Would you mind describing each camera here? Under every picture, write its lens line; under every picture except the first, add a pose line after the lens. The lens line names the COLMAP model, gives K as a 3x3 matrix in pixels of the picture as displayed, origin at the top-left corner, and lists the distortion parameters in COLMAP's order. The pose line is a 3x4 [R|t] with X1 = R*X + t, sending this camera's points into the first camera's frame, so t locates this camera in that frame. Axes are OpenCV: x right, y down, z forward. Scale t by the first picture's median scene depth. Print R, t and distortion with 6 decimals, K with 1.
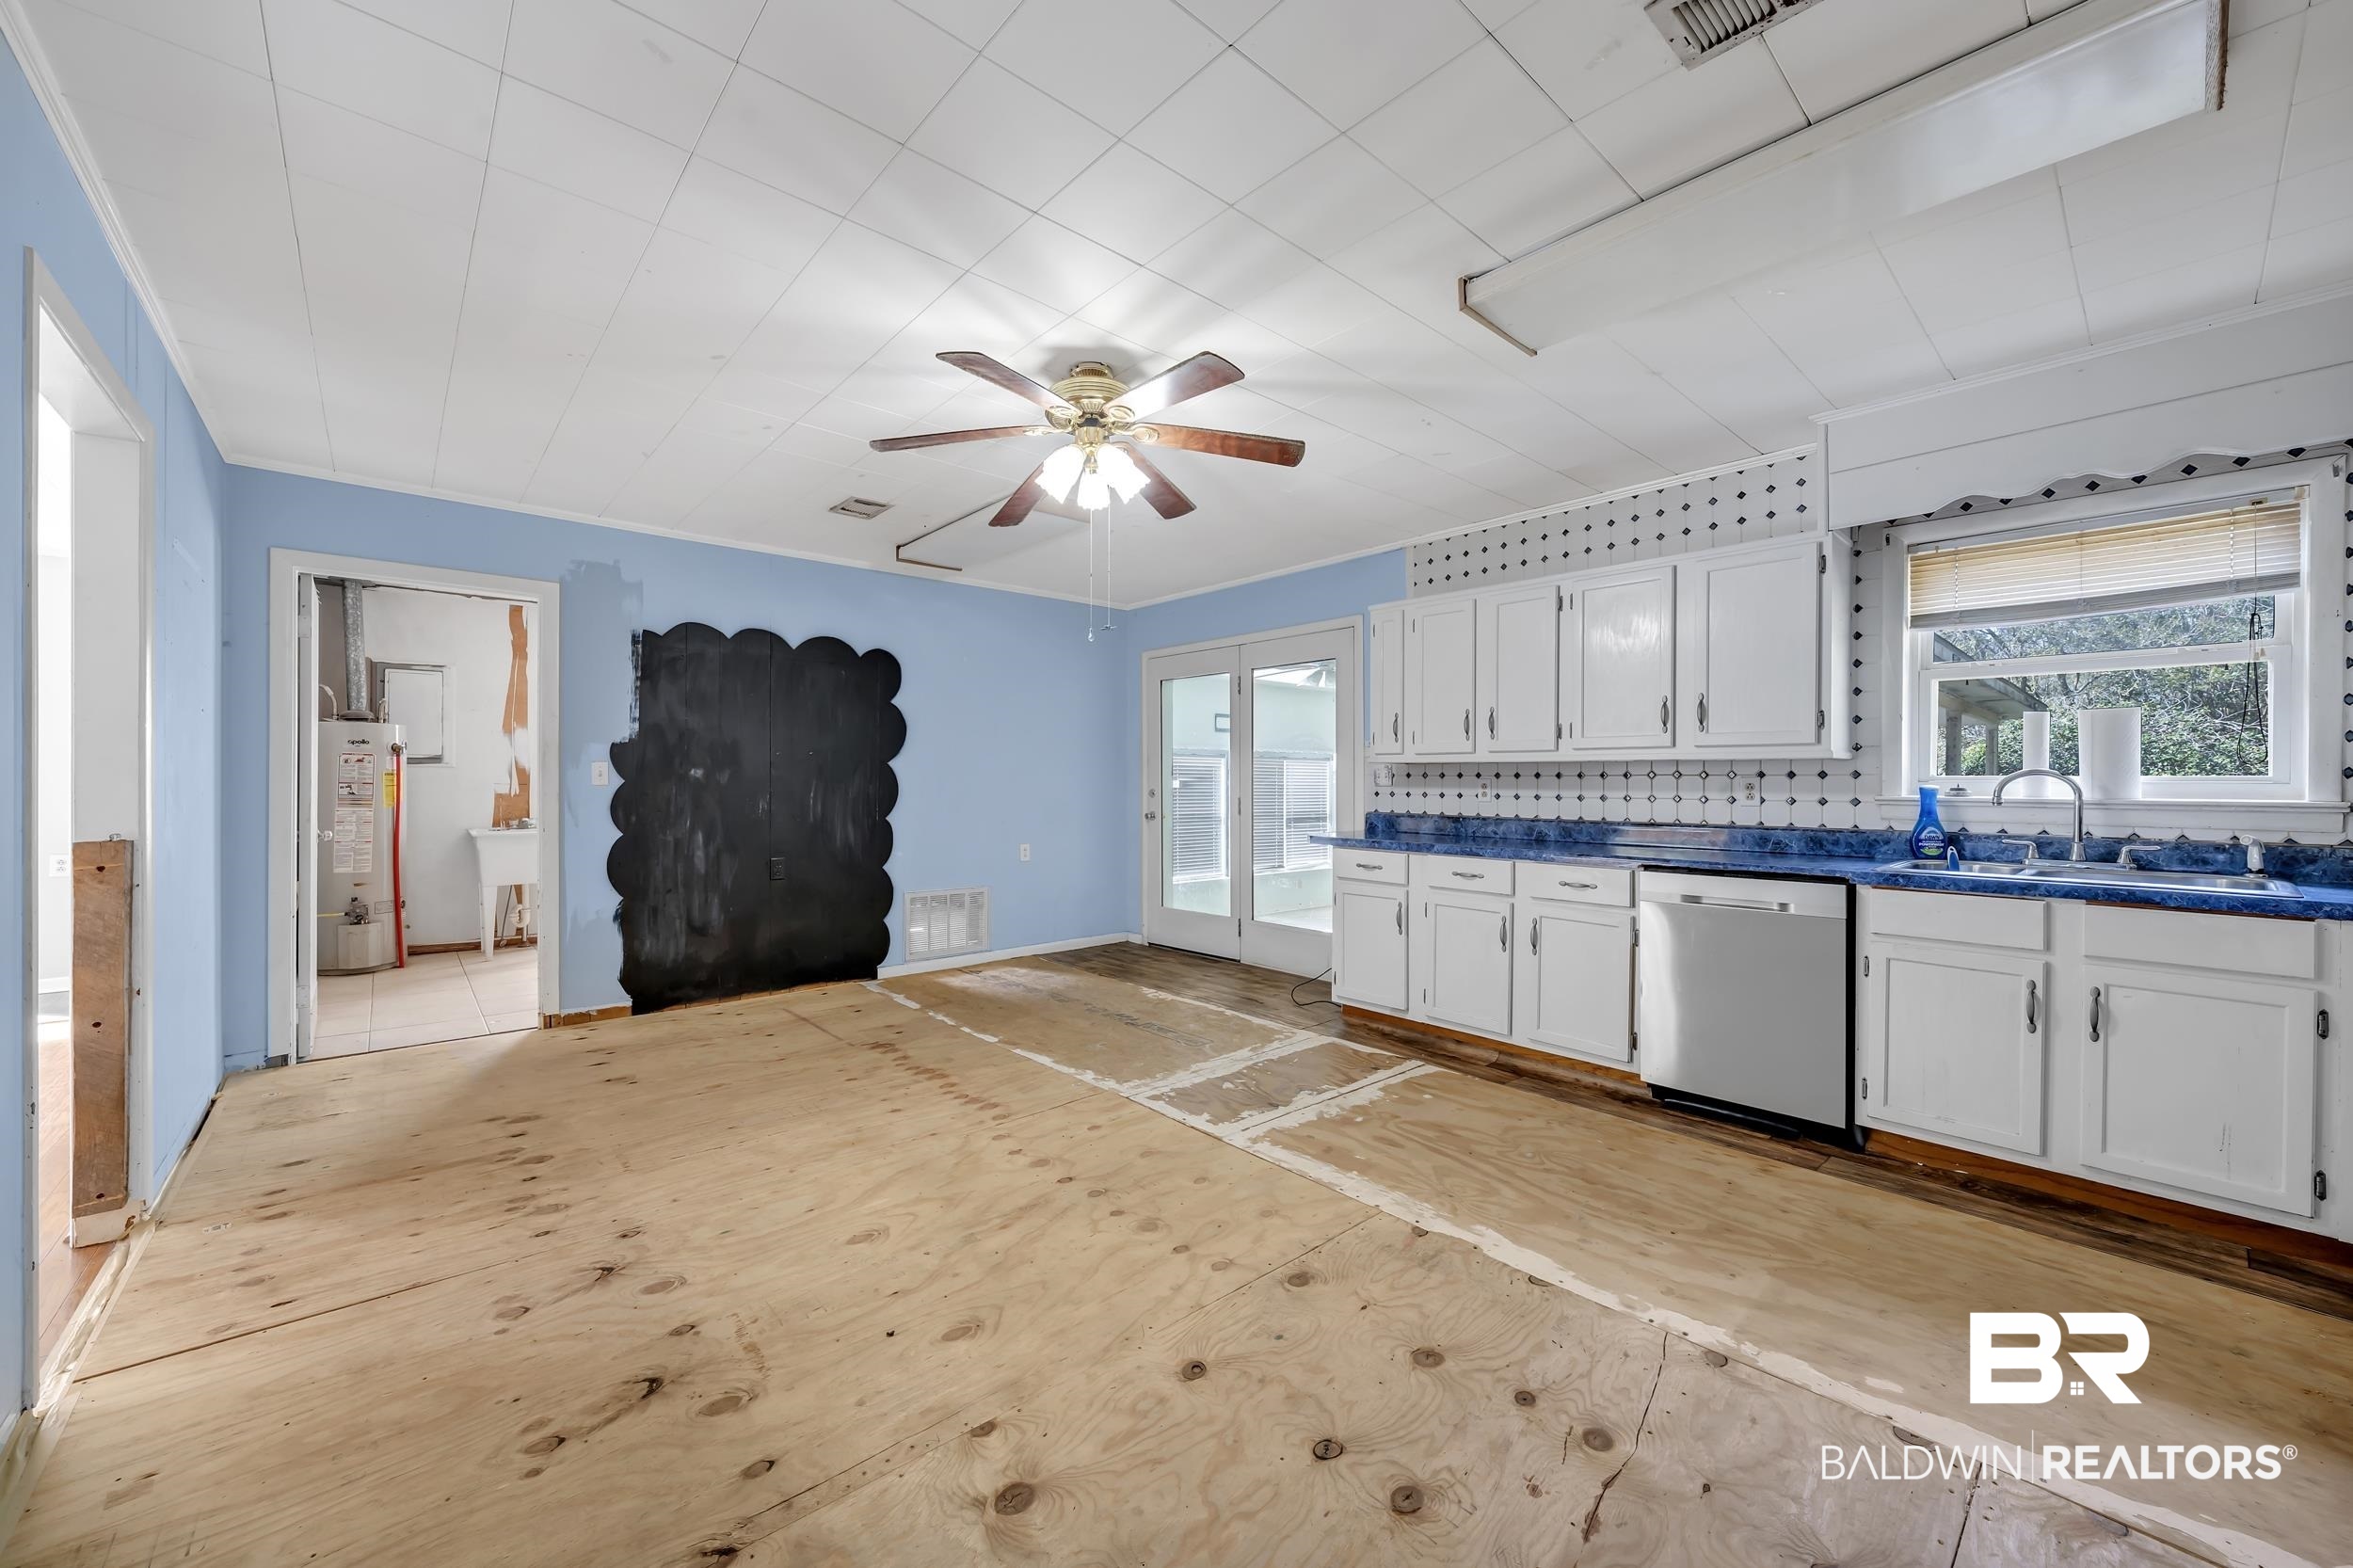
lens RADIAL K [[897.5, 0, 1181.5], [0, 897.5, 785.5], [0, 0, 1]] dist [-0.001926, -0.000041]
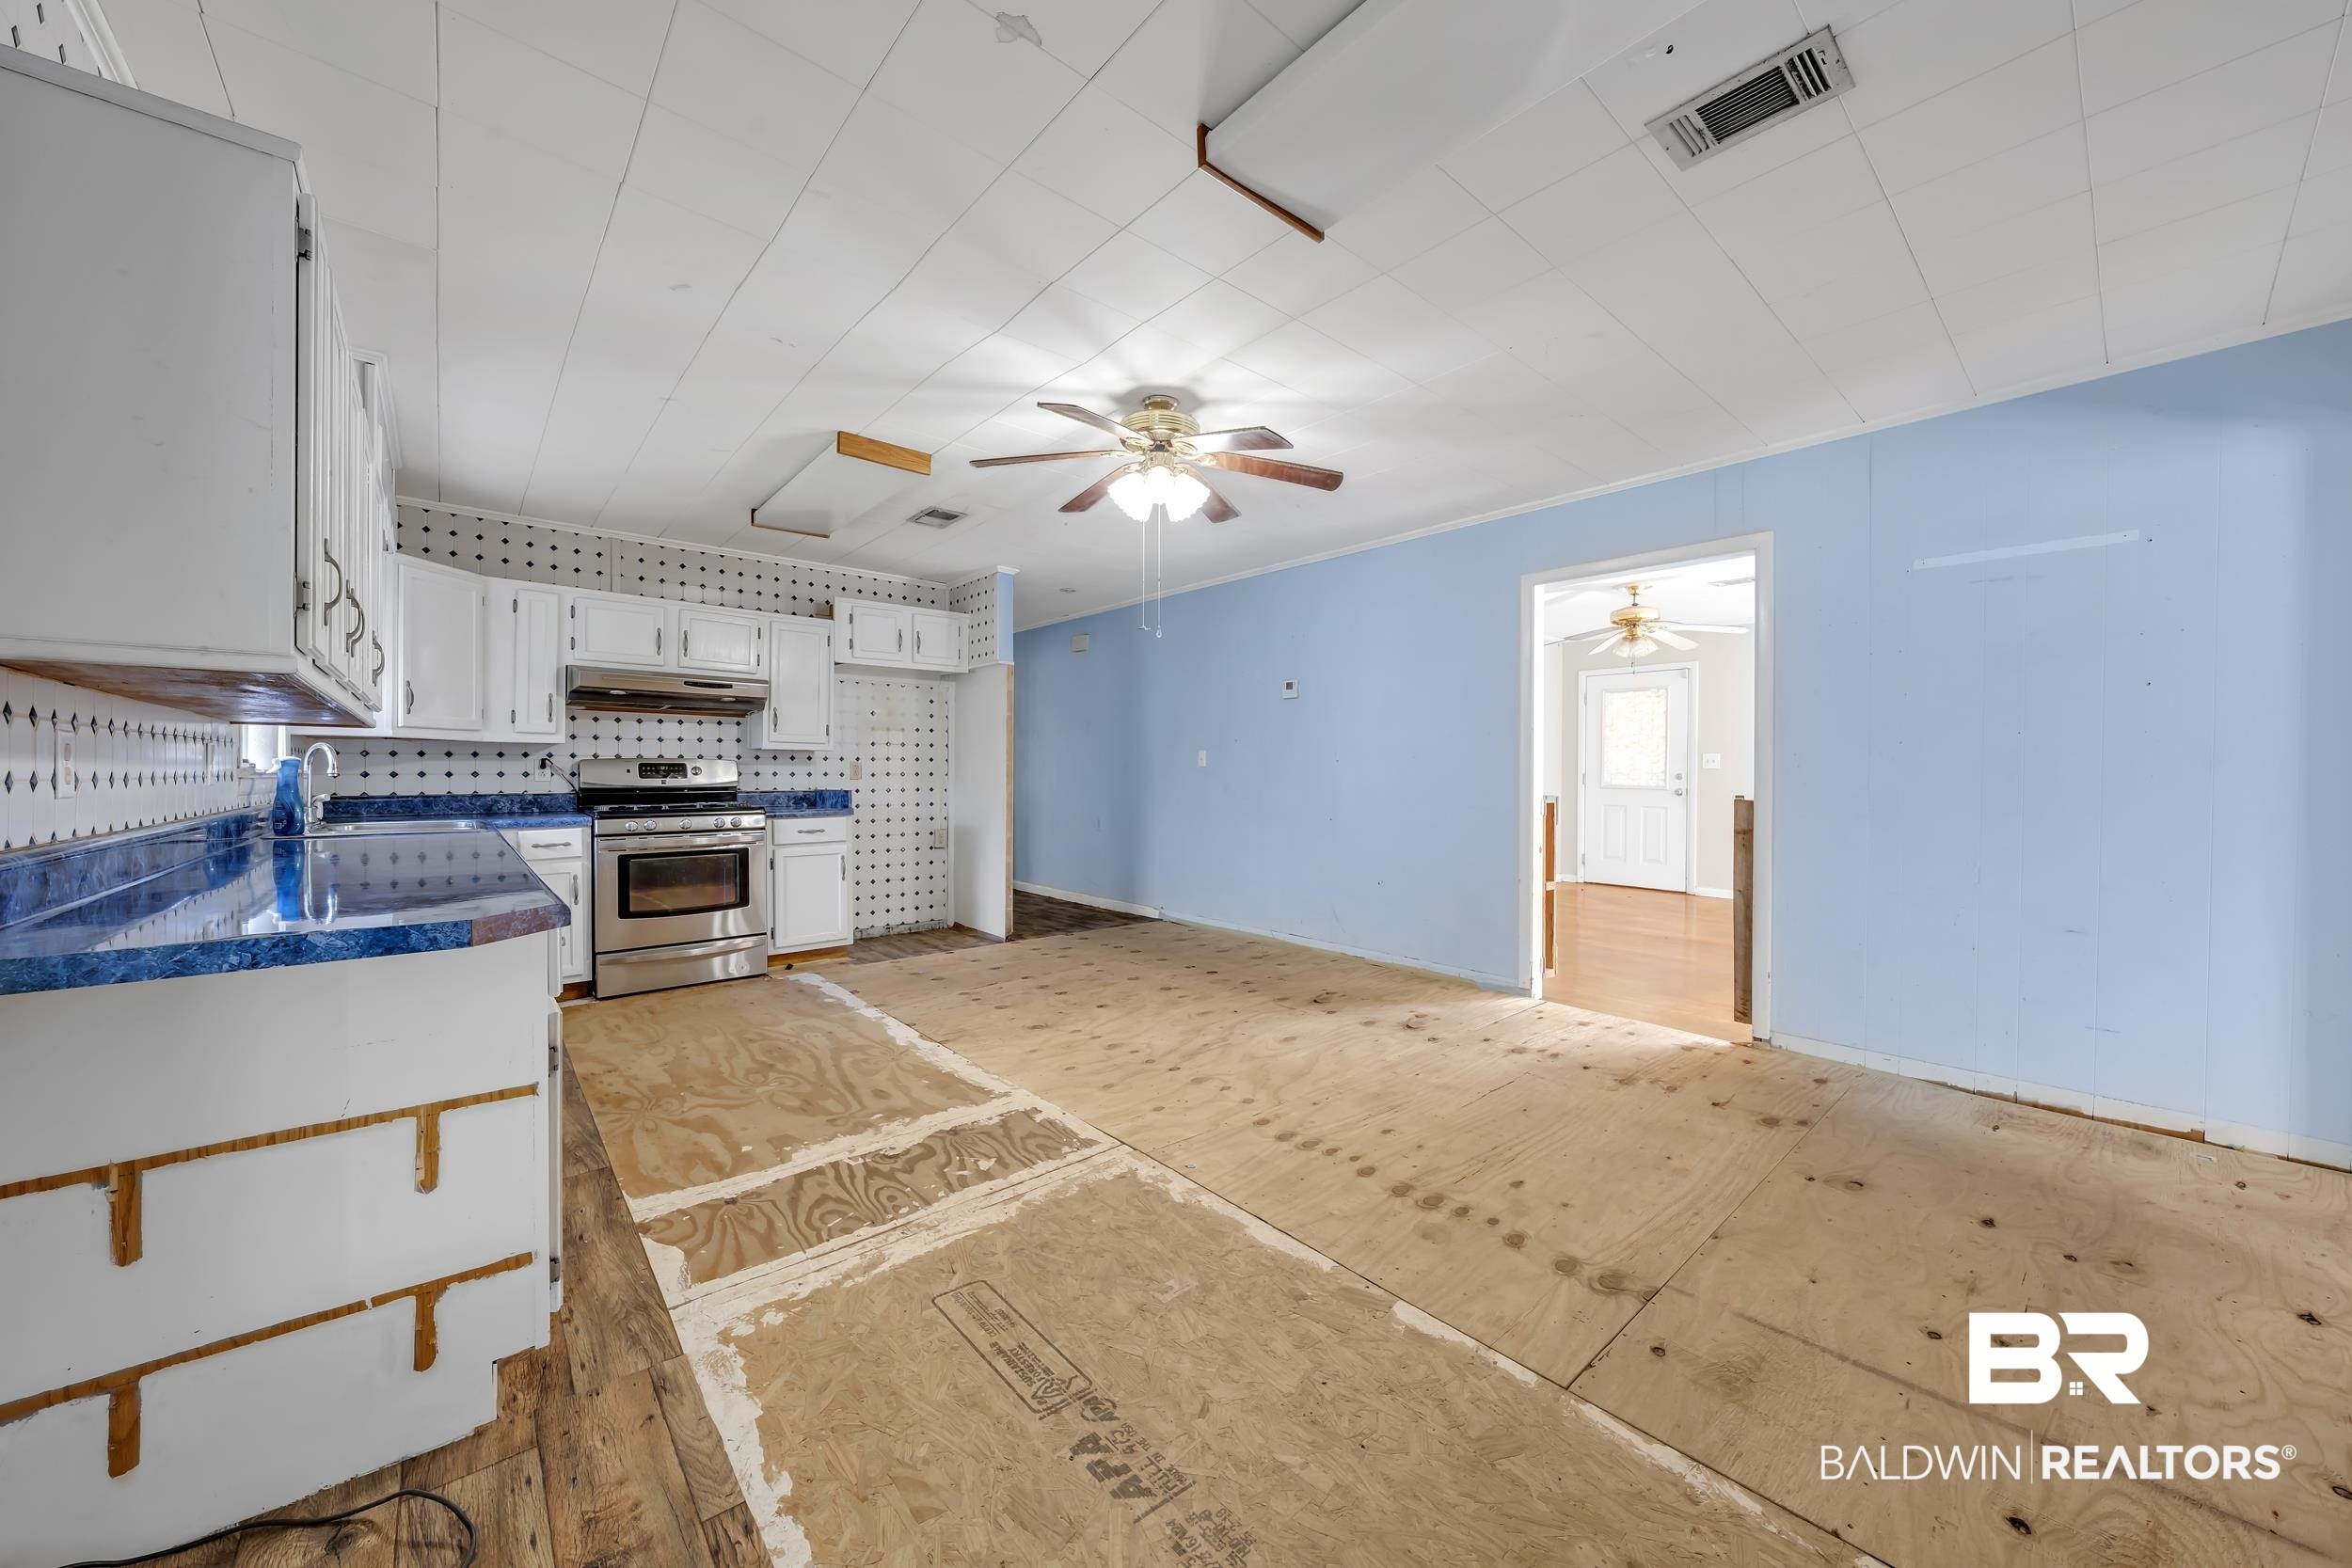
lens RADIAL K [[843.7, 0, 1187.8], [0, 843.7, 778.0], [0, 0, 1]] dist [-0.004430, -0.000024]
pose [[-0.999963, -0.005960, 0.006214, -0.120354], [-0.005883, 0.999906, 0.012374, 0.005553], [-0.006287, 0.012337, -0.999904, 1.733638]]
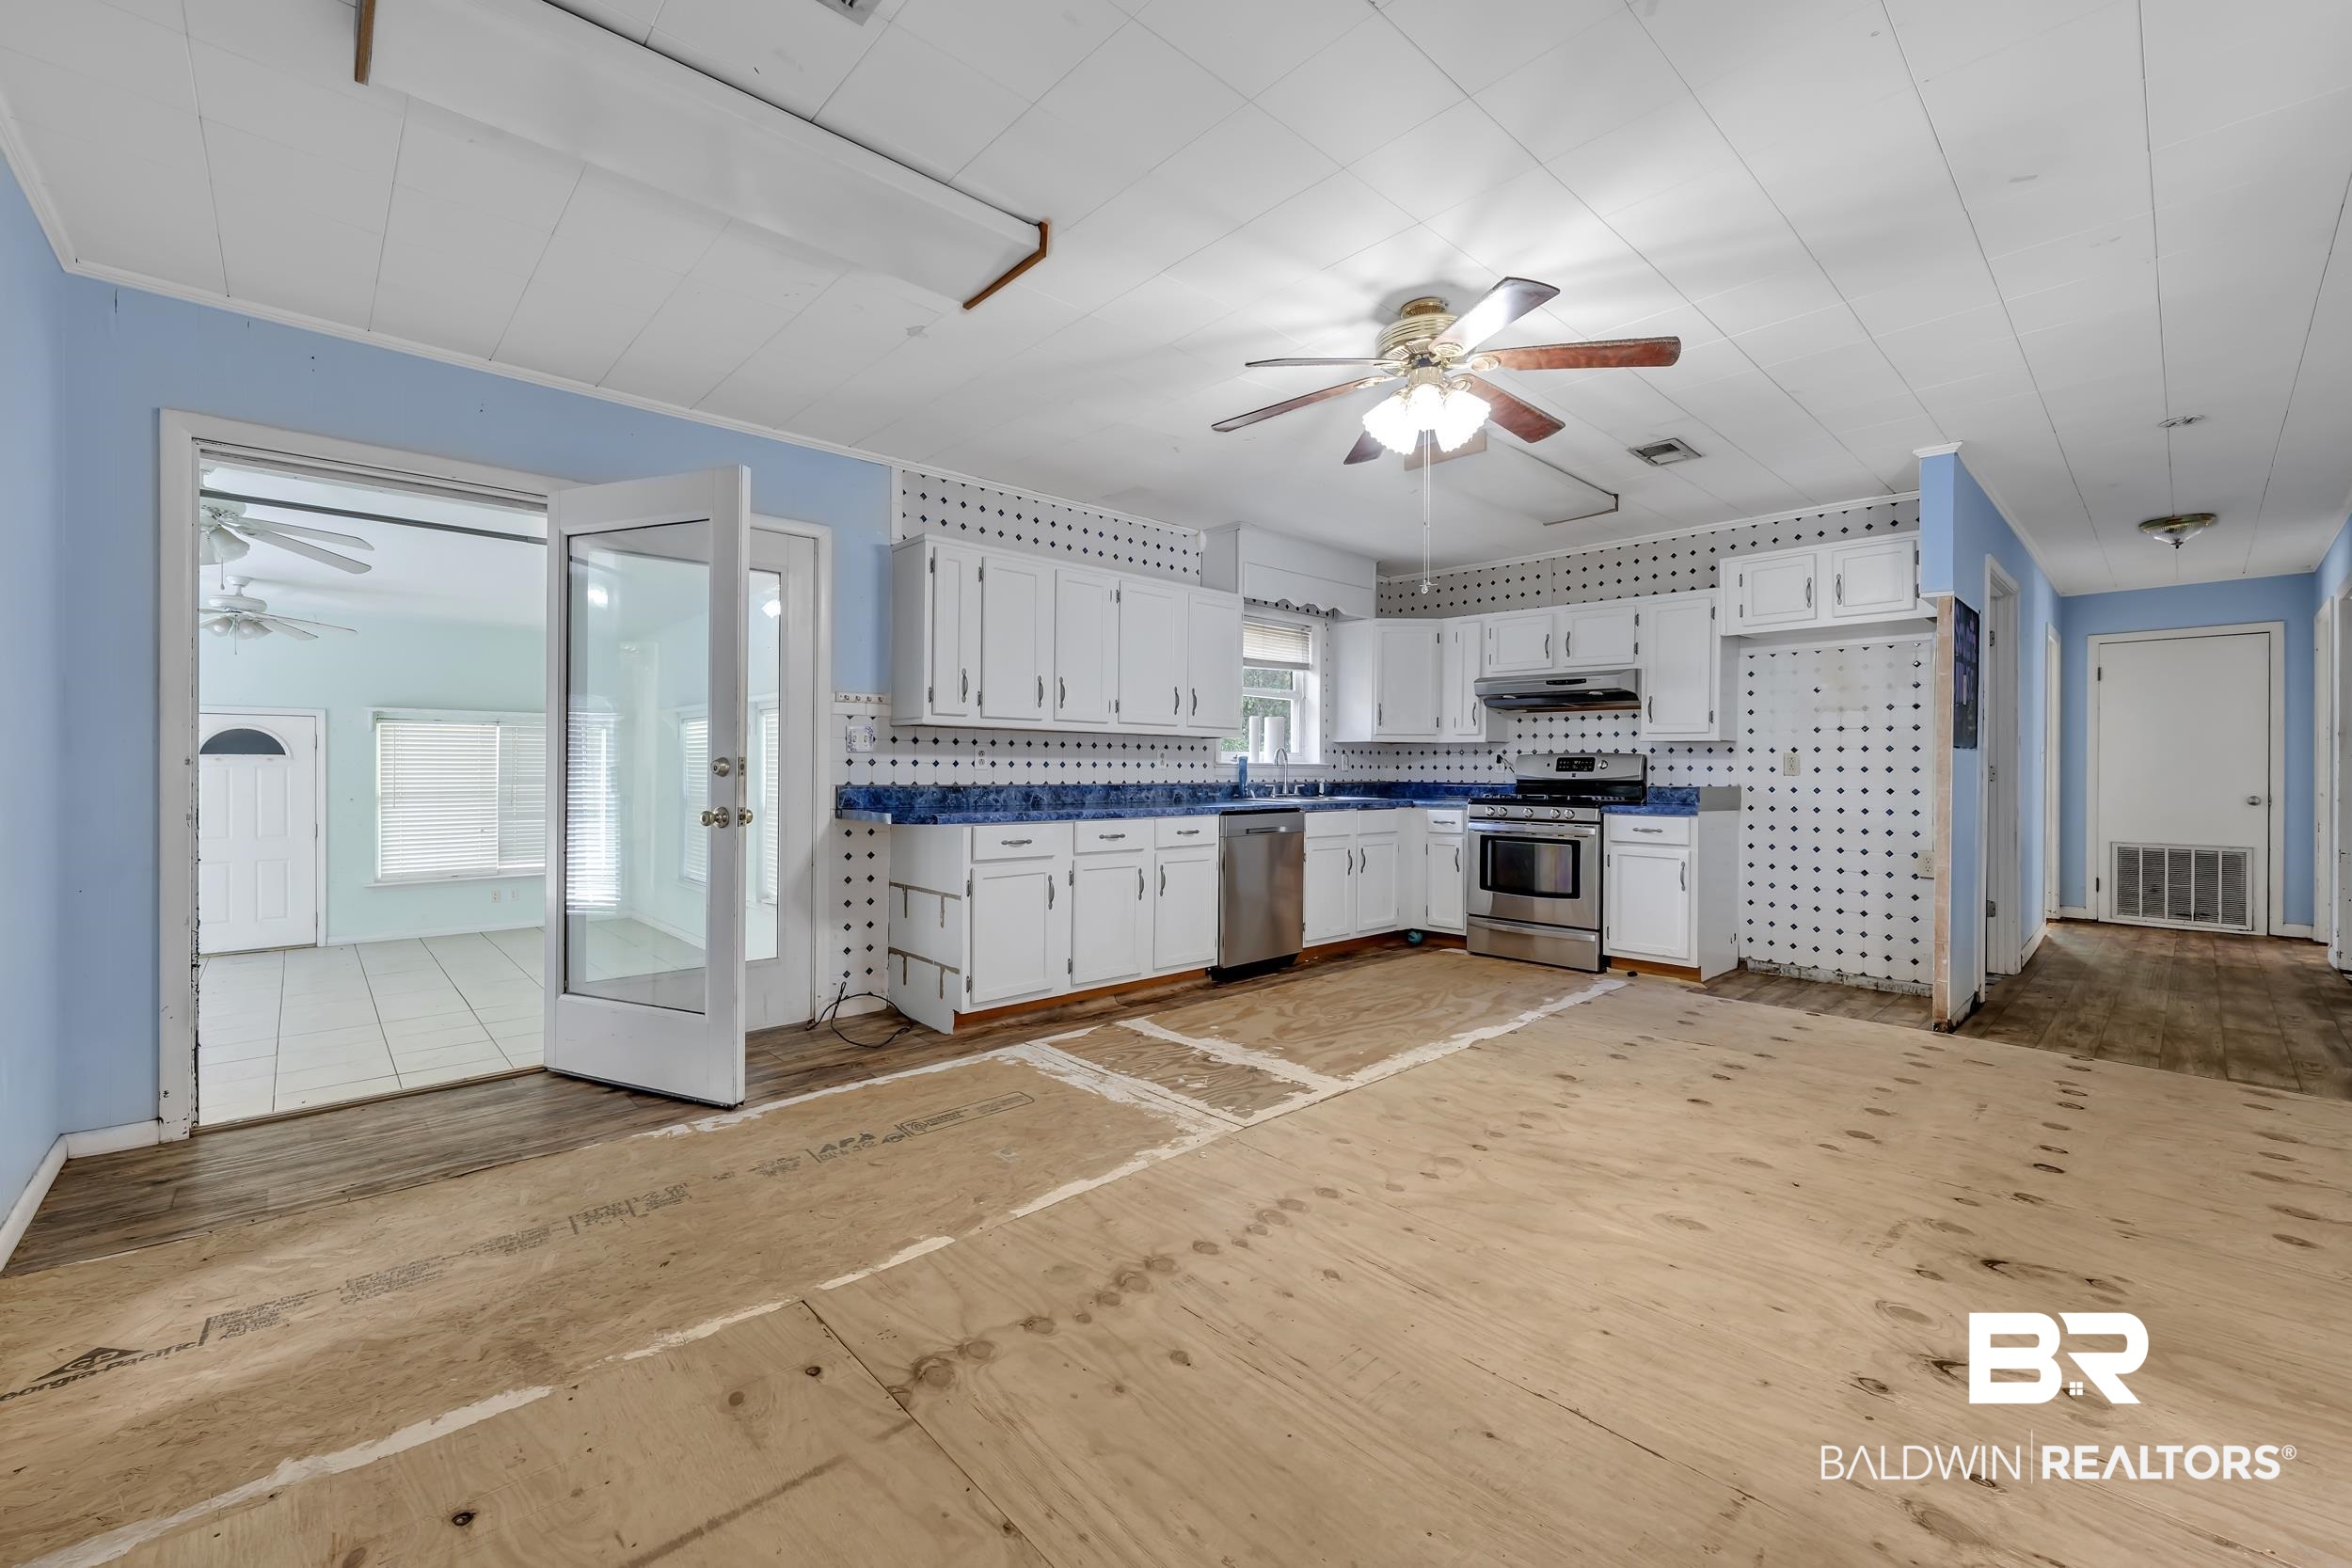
lens RADIAL K [[946.6, 0, 1191.5], [0, 946.6, 771.8], [0, 0, 1]] dist [0.000207, -0.000968]
pose [[-0.028660, -0.008027, 0.999557, -0.907153], [-0.000868, 0.999968, 0.008005, 0.015726], [-0.999589, -0.000638, -0.028666, 1.057805]]
